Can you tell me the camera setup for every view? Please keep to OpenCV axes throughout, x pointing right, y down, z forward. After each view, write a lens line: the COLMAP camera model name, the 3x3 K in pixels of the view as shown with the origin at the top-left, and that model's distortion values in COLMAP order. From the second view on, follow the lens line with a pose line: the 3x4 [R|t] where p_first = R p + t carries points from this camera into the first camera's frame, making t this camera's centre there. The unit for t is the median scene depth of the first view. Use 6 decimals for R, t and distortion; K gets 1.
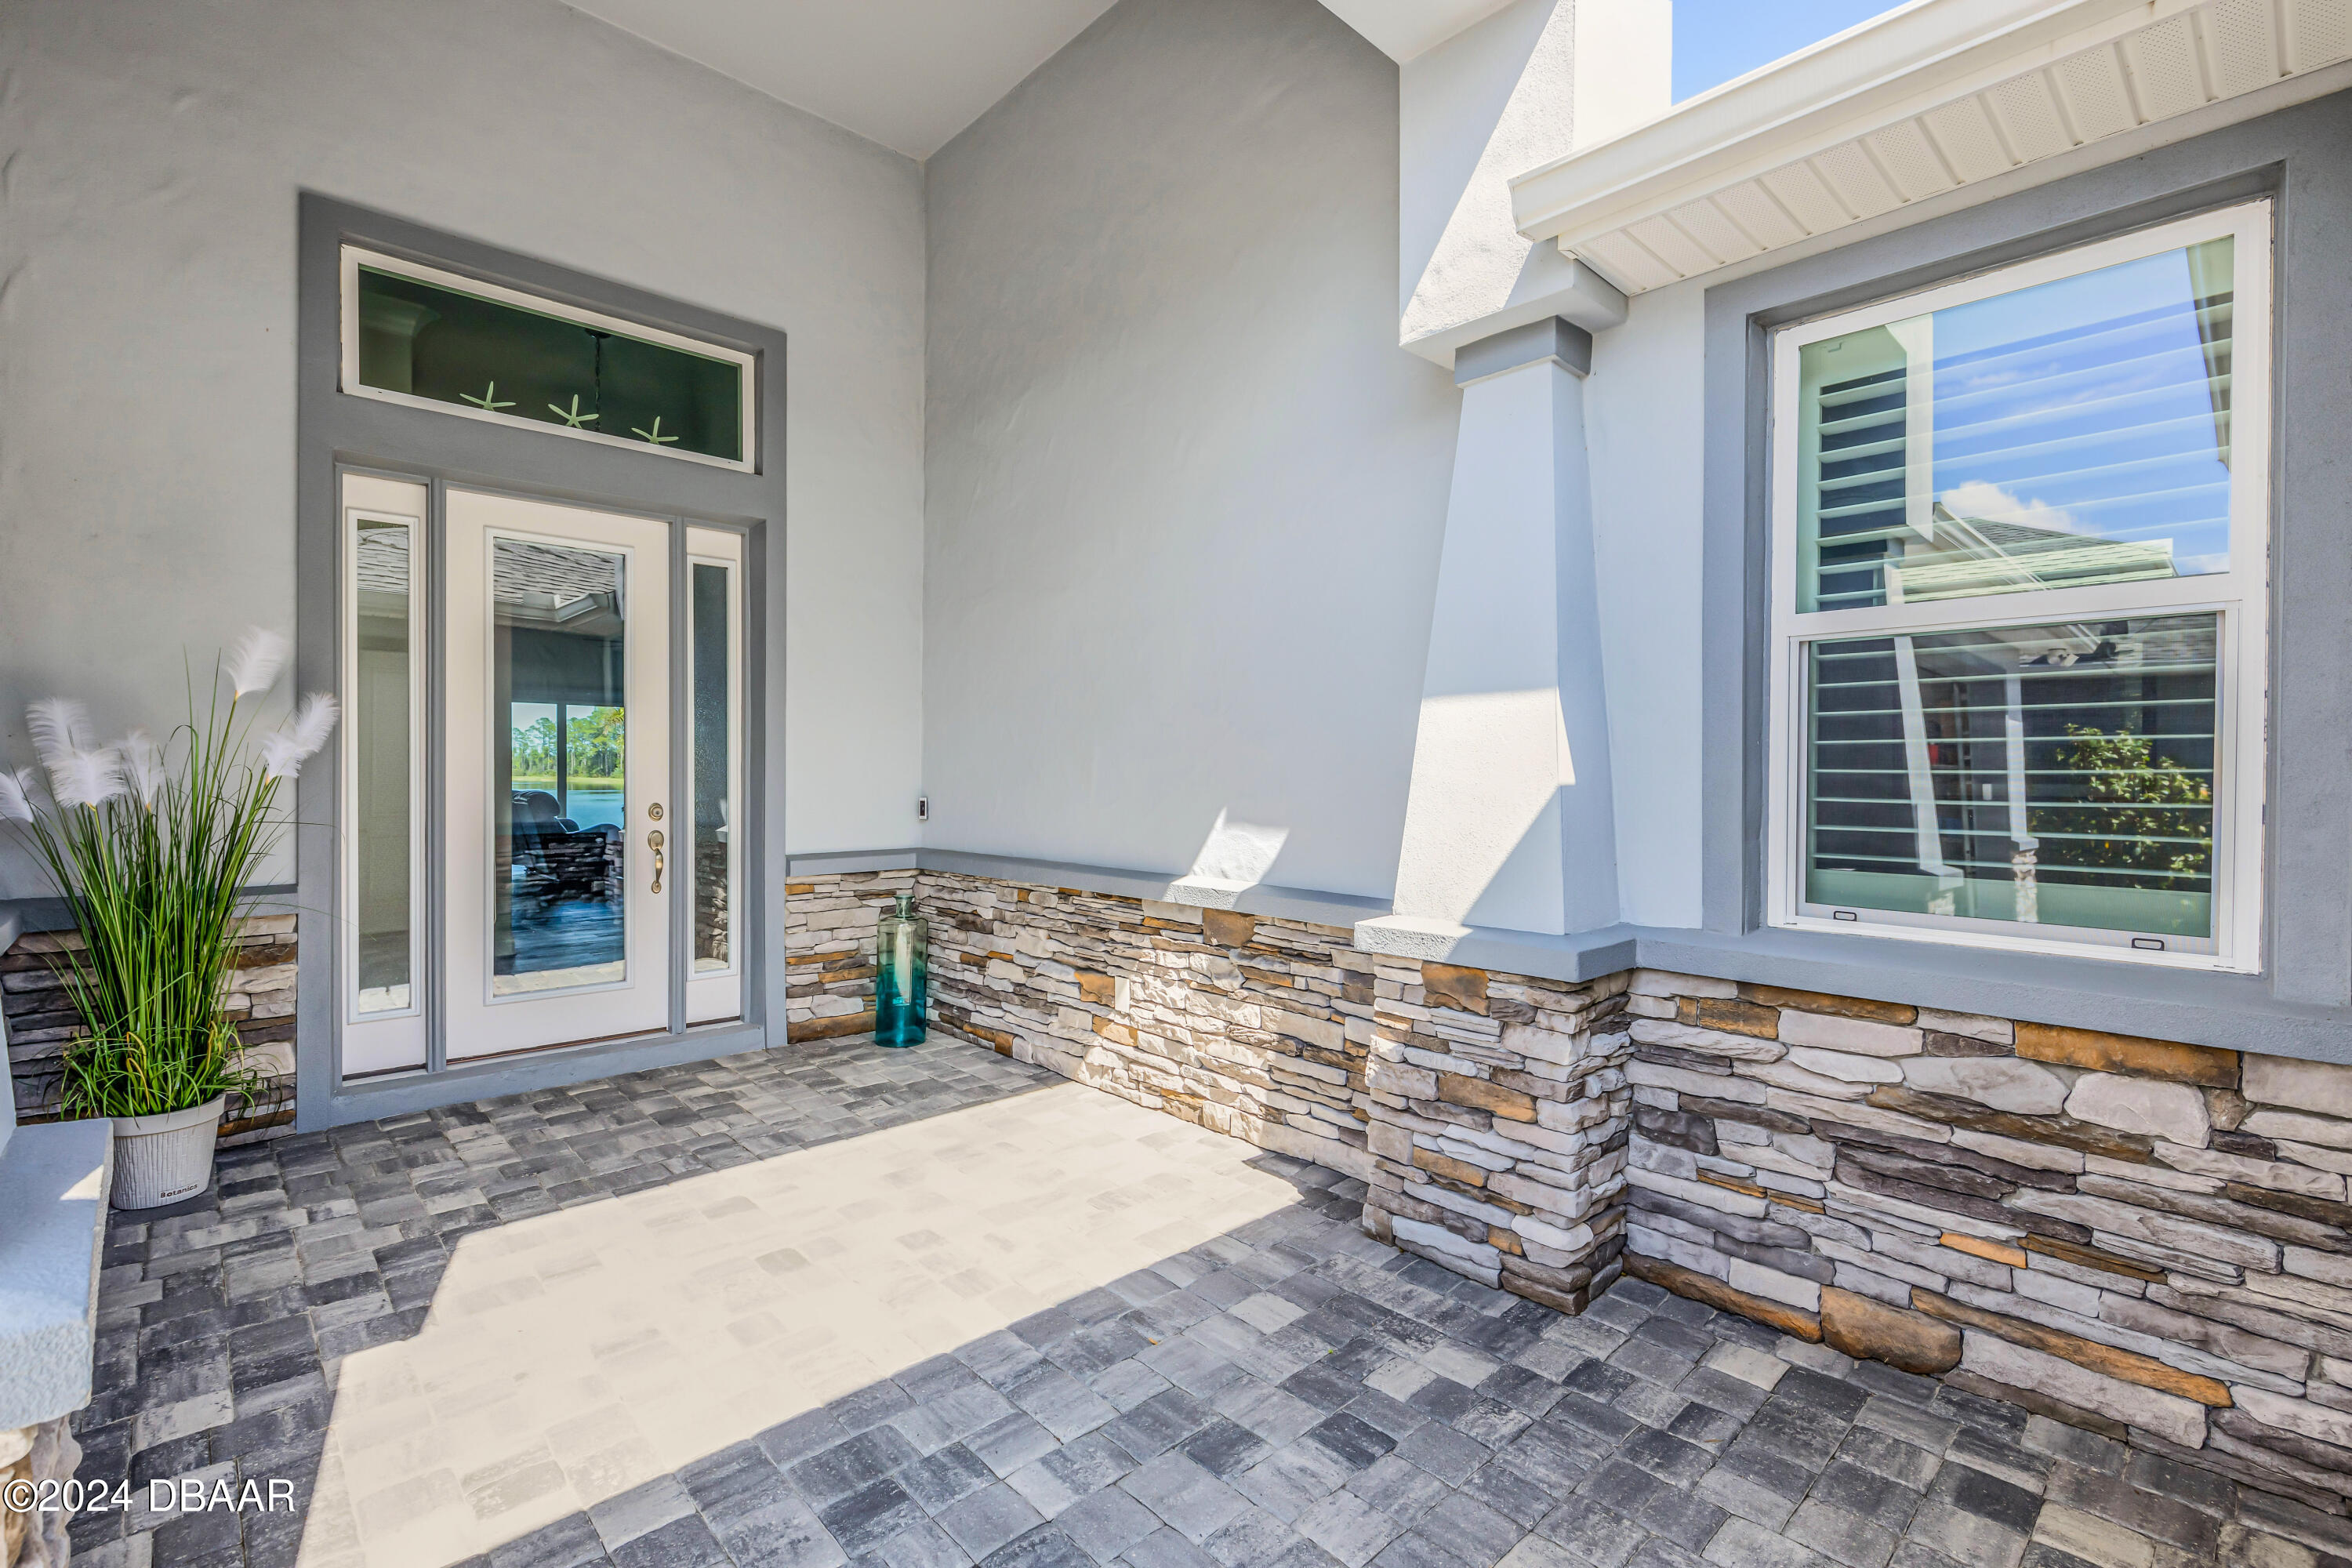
lens RADIAL K [[1062.3, 0, 1175.0], [0, 1062.3, 779.6], [0, 0, 1]] dist [0.008509, -0.003285]
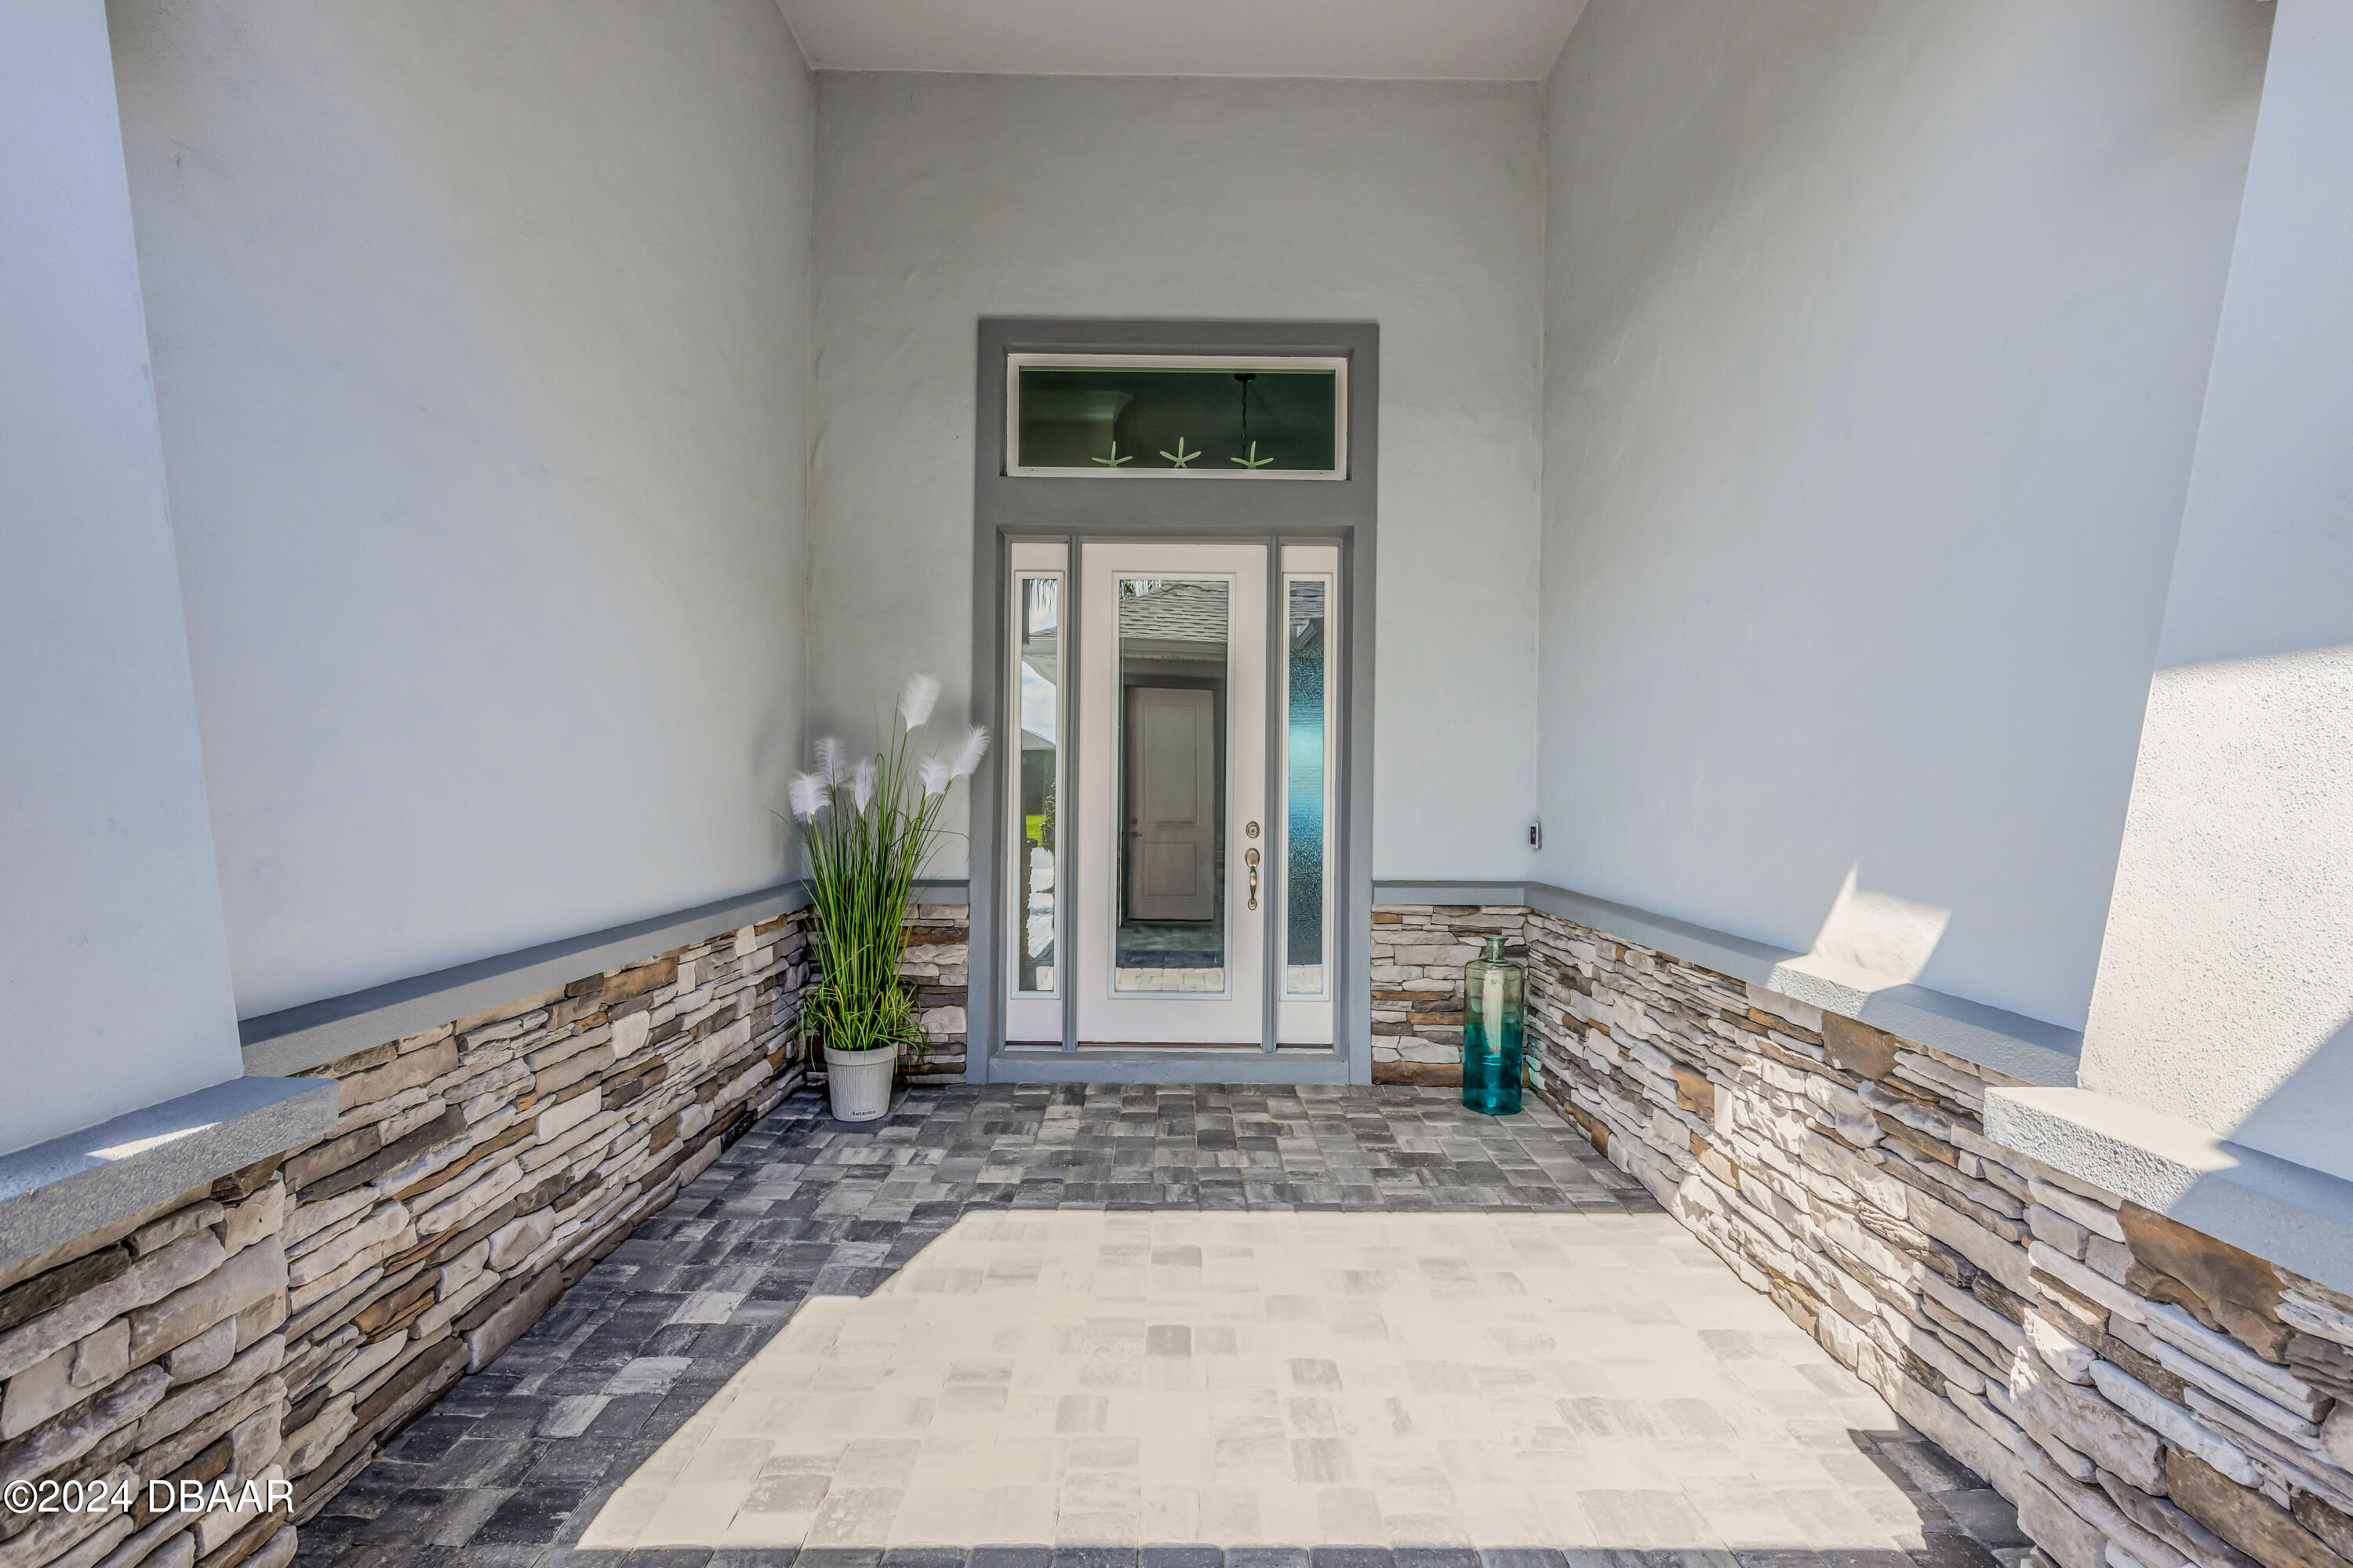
lens RADIAL K [[1062.8, 0, 1175.5], [0, 1062.8, 779.6], [0, 0, 1]] dist [0.008509, -0.003285]
pose [[0.734075, 0.001862, -0.679066, 0.172994], [-0.011390, 0.999889, -0.009571, -0.008459], [0.678973, 0.014761, 0.734015, 0.238736]]
